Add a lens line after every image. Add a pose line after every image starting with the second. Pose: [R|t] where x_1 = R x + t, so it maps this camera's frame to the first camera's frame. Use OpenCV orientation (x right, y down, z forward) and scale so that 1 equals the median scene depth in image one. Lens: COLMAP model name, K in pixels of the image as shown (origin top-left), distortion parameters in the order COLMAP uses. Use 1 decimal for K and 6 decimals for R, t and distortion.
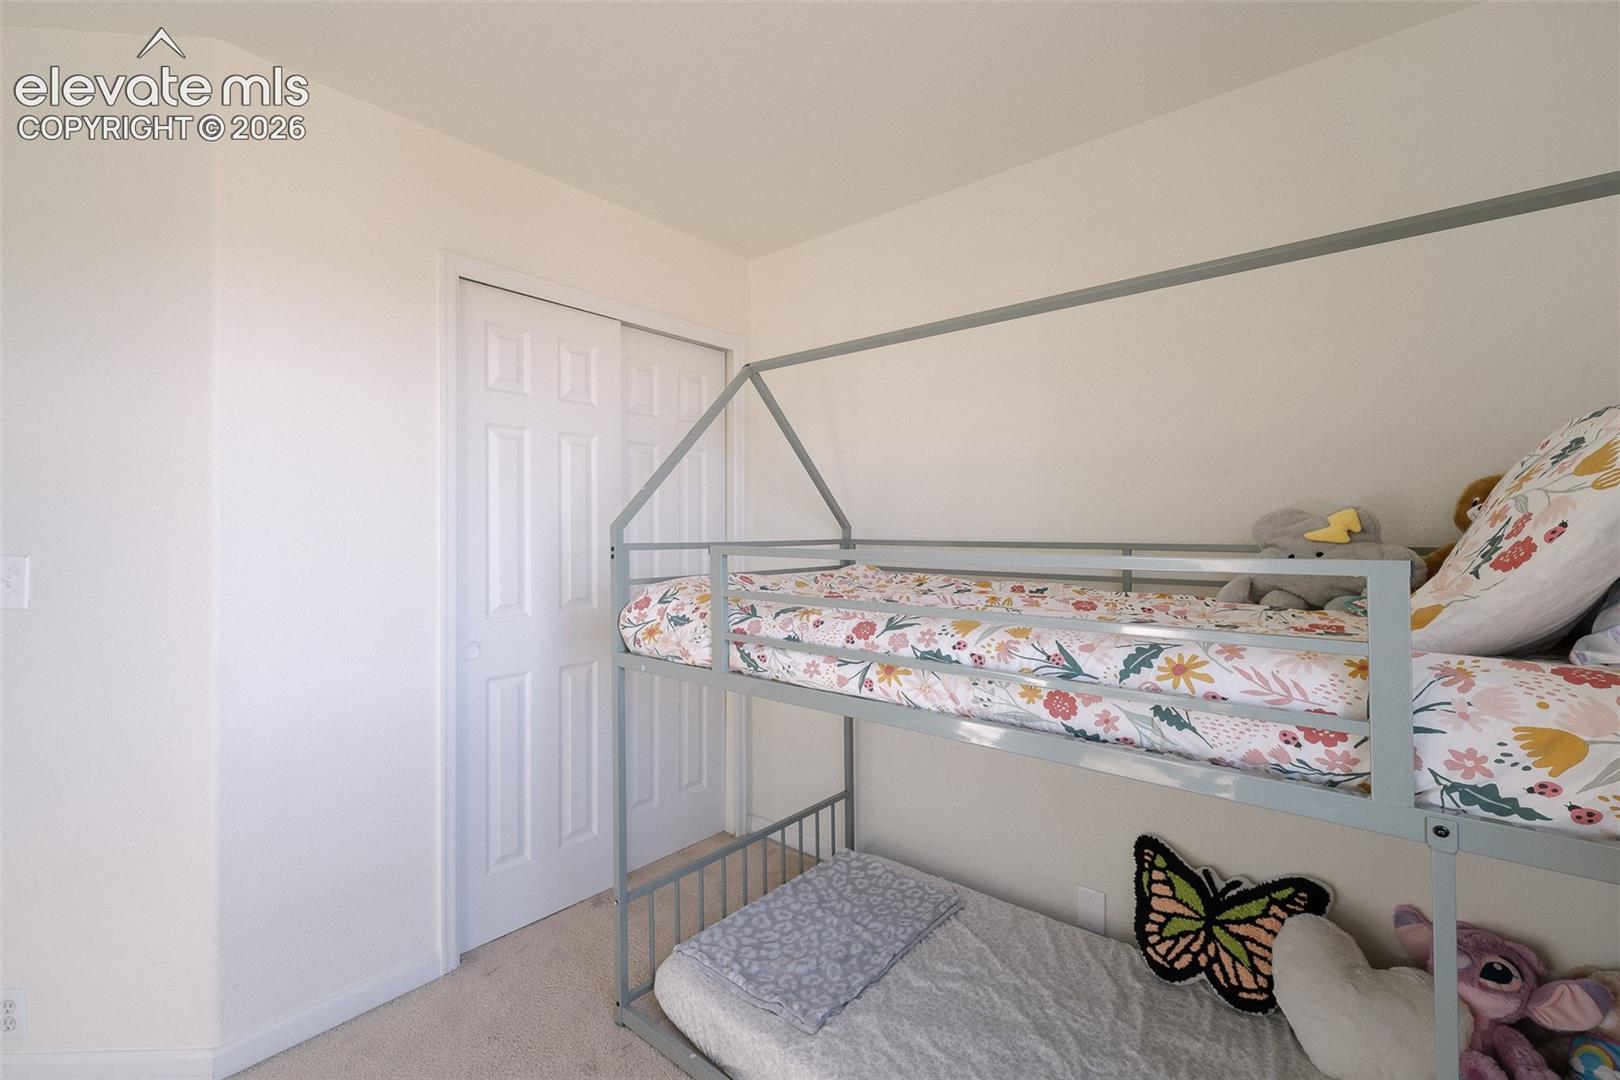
lens RADIAL K [[709.7, 0, 792.1], [0, 709.7, 523.4], [0, 0, 1]] dist [-0.000356, -0.000052]
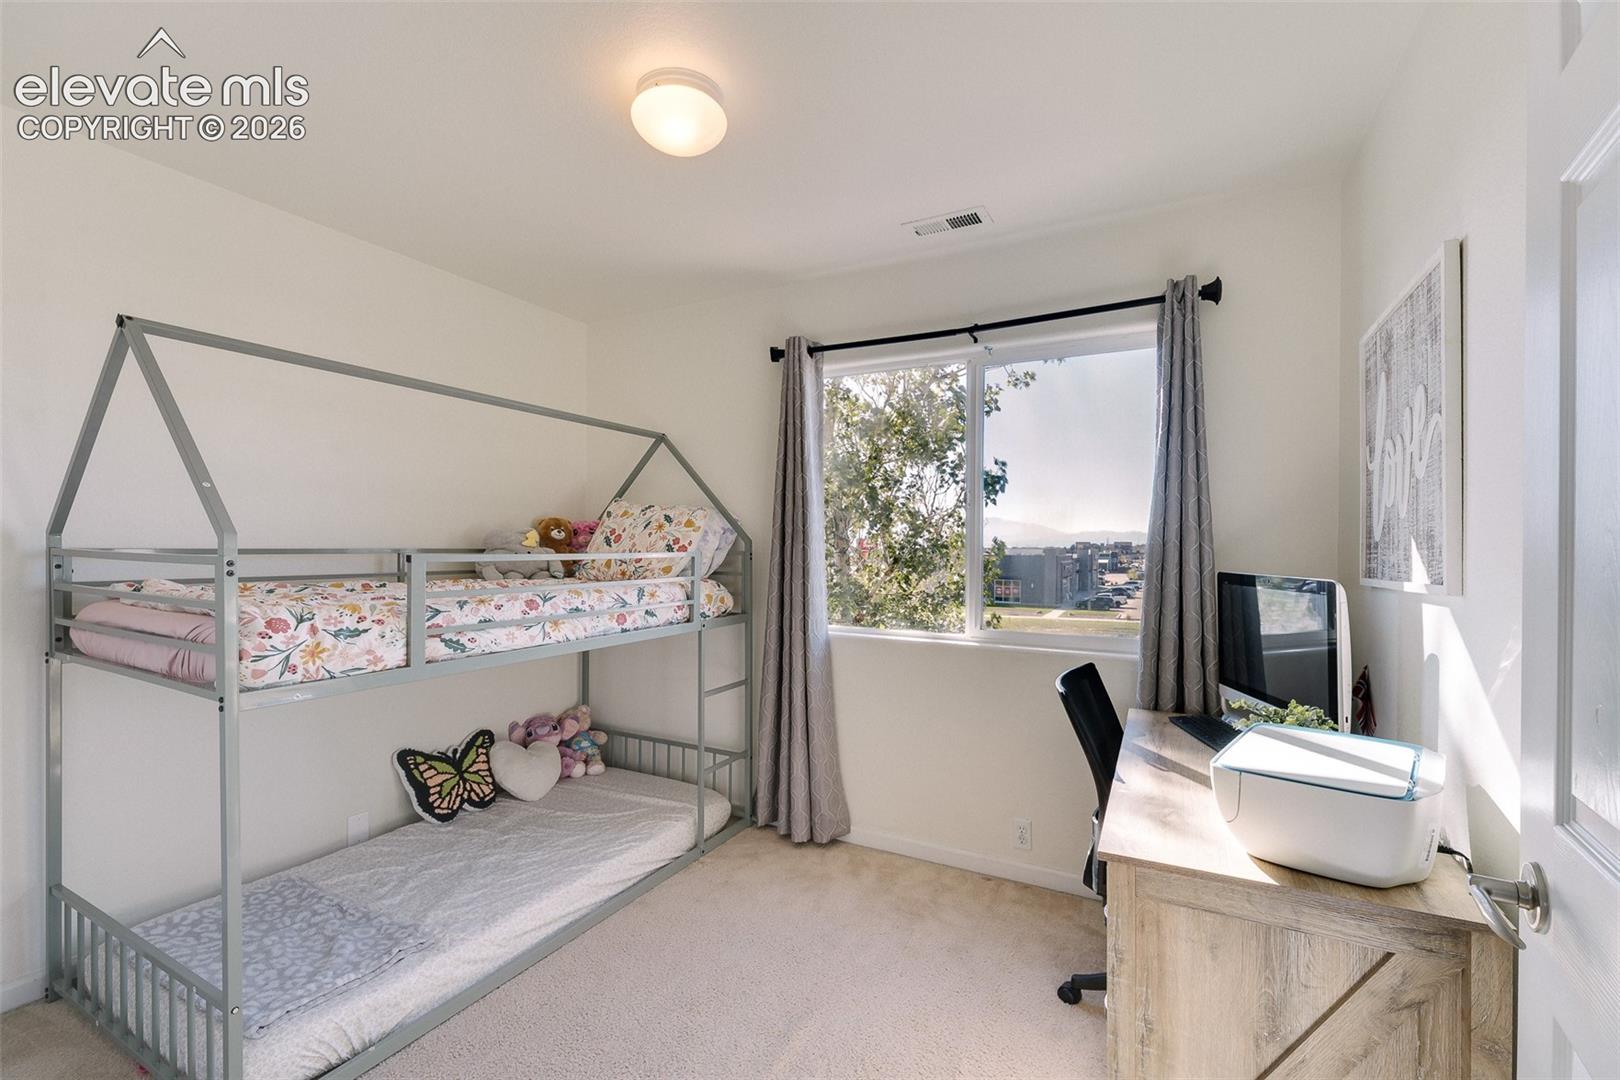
lens RADIAL K [[663.5, 0, 810.0], [0, 663.5, 540.0], [0, 0, 1]] dist [0.001300, 0.000356]
pose [[-0.213059, -0.002928, 0.977035, -1.239218], [-0.018712, 0.999824, -0.001084, -0.002546], [-0.976860, -0.018513, -0.213077, 0.602044]]
